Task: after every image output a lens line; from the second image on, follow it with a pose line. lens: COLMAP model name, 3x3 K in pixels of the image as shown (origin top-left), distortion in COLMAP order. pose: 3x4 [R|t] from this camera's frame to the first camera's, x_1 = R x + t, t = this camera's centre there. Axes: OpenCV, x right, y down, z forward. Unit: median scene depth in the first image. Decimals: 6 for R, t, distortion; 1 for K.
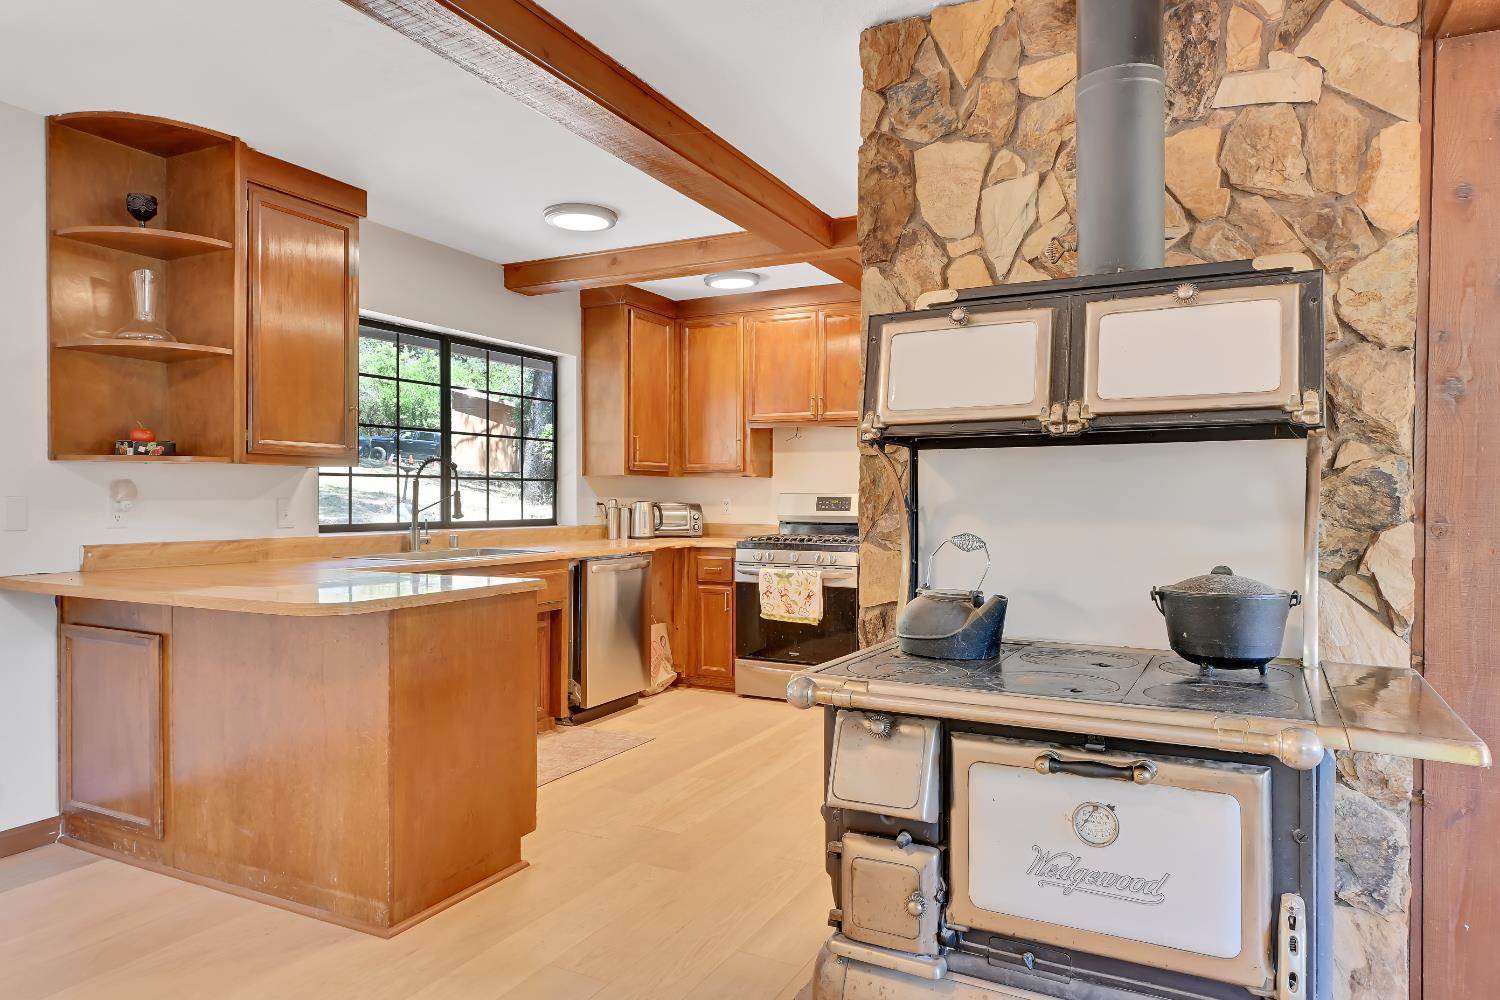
lens RADIAL K [[916.3, 0, 746.1], [0, 916.3, 496.4], [0, 0, 1]] dist [-0.000150, 0.001445]
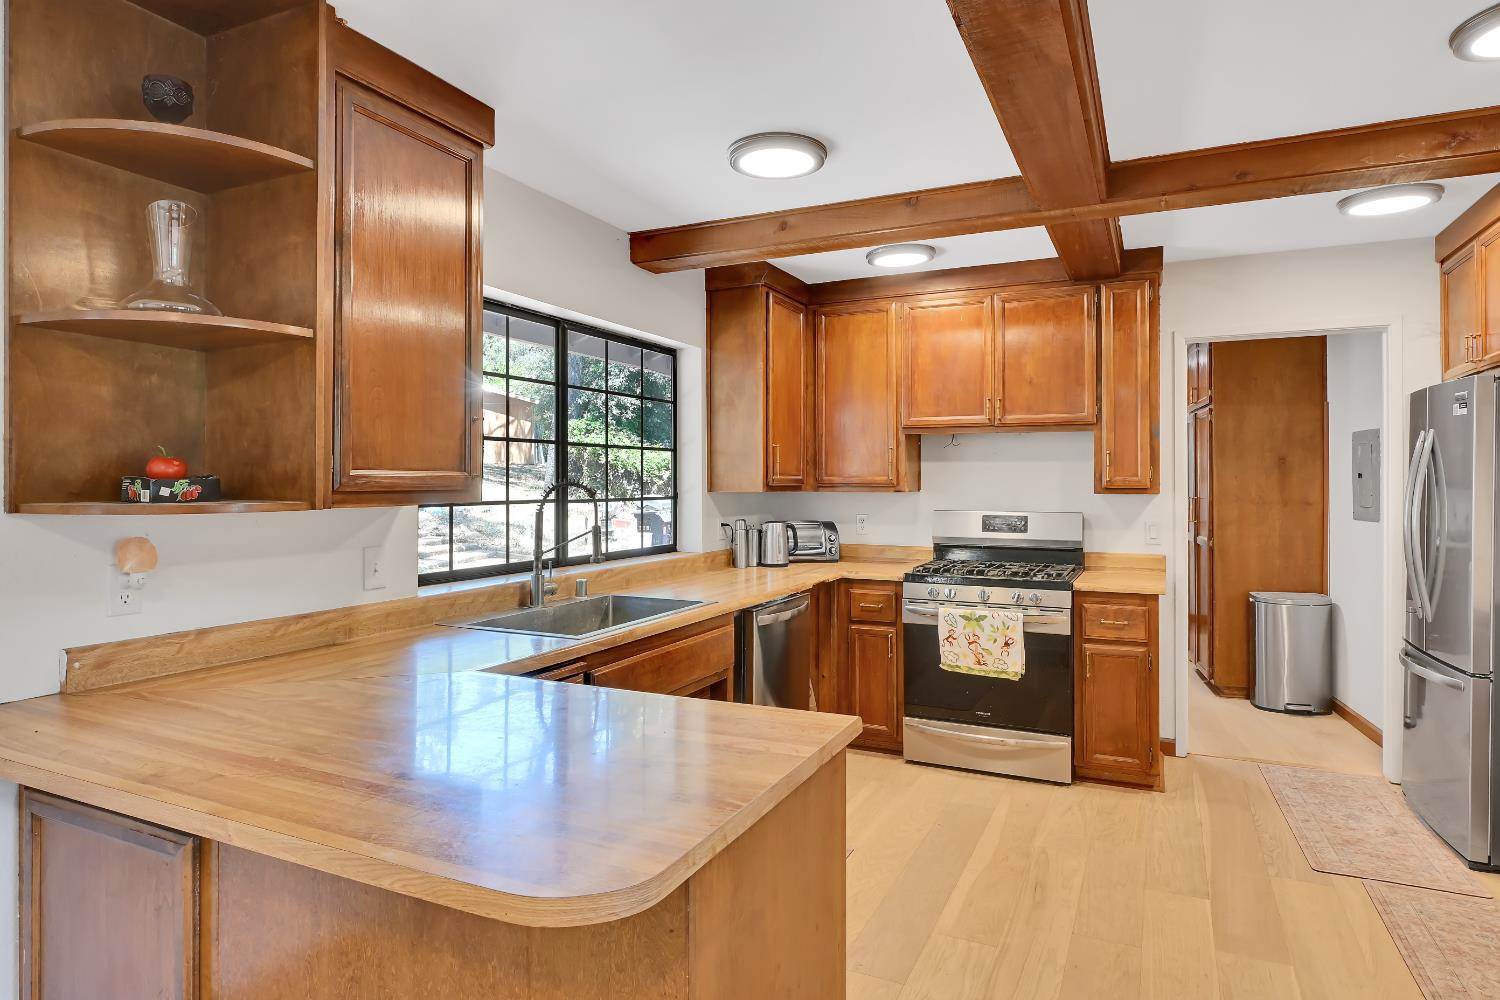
lens RADIAL K [[842.5, 0, 755.7], [0, 842.5, 470.8], [0, 0, 1]] dist [0.000238, 0.002545]
pose [[0.999681, -0.002654, 0.025122, -0.284979], [0.003009, 0.999896, -0.014091, -0.057080], [-0.025082, 0.014162, 0.999585, 0.435986]]
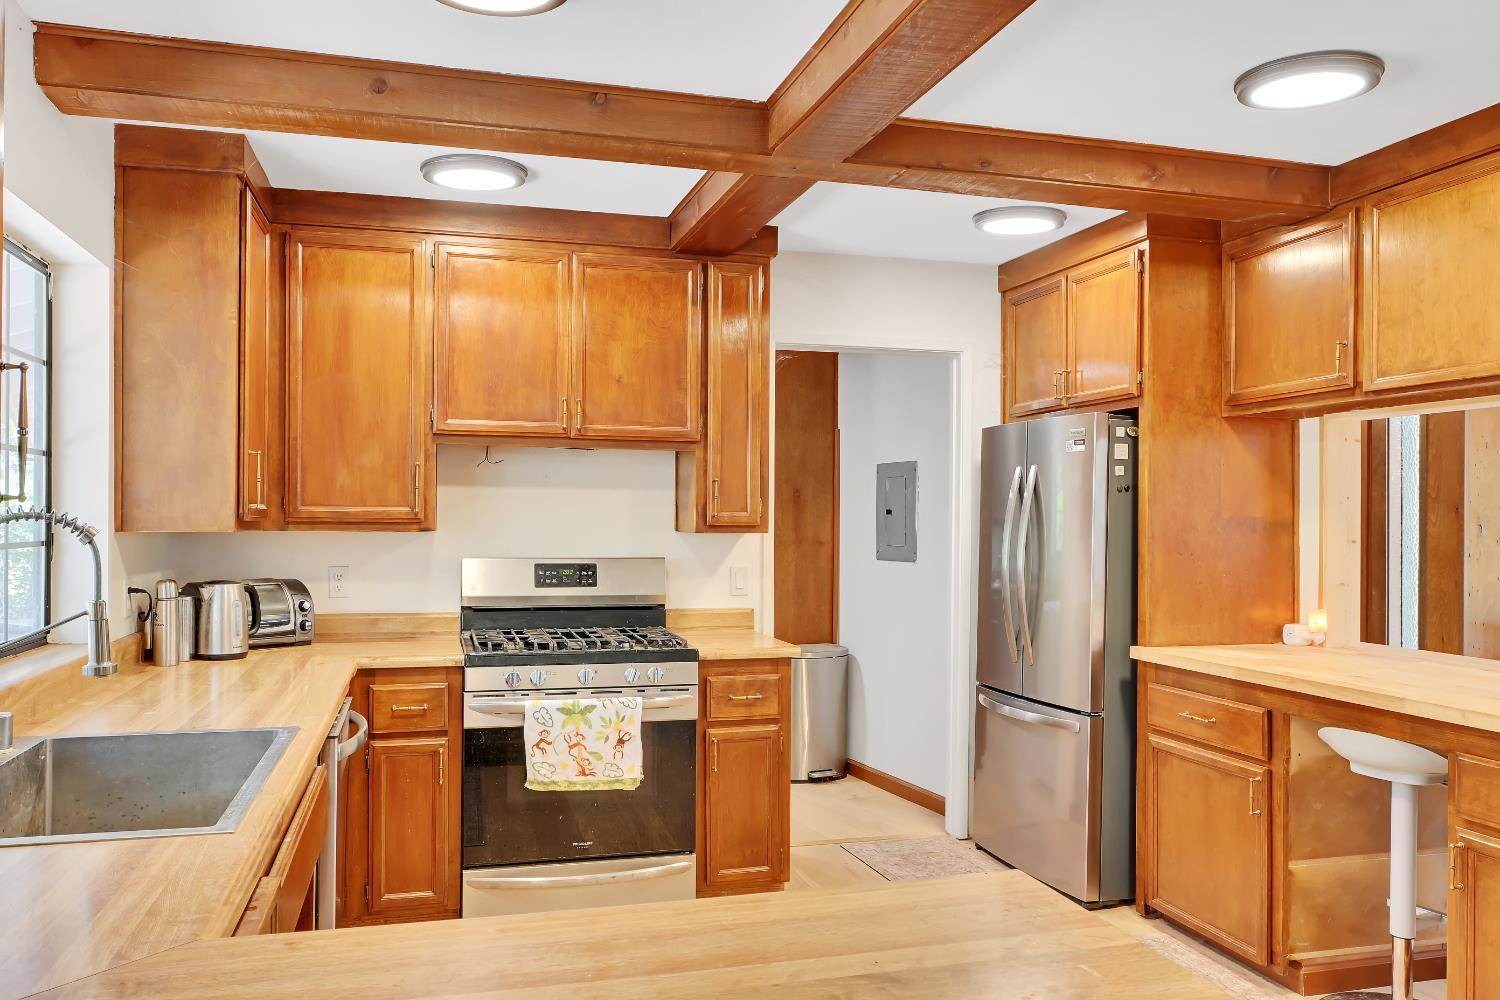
lens RADIAL K [[1145.7, 0, 737.7], [0, 1145.7, 507.4], [0, 0, 1]] dist [-0.006278, 0.014259]
pose [[0.743503, 0.008108, 0.668683, -0.607993], [-0.003382, 0.999959, -0.008364, -0.057412], [-0.668724, 0.003957, 0.743500, 0.682090]]
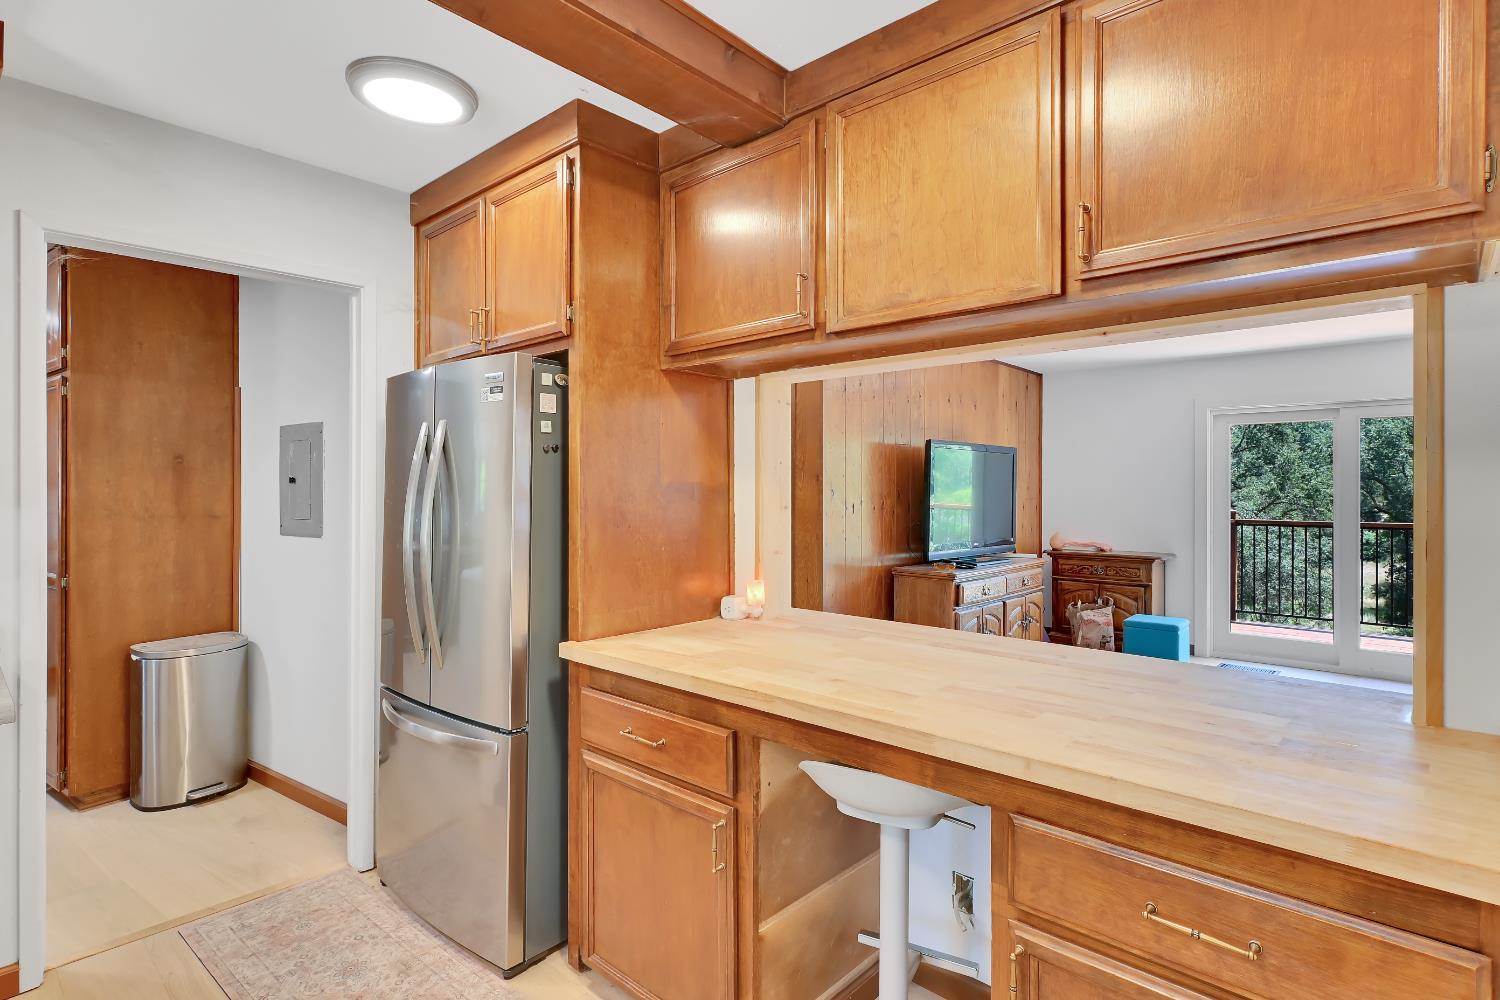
lens RADIAL K [[747.0, 0, 757.8], [0, 747.0, 489.3], [0, 0, 1]] dist [-0.003070, 0.001983]
pose [[0.253582, -0.004906, 0.967301, -0.037159], [0.003382, 0.999986, 0.004185, -0.055780], [-0.967308, 0.002210, 0.253595, 0.993244]]
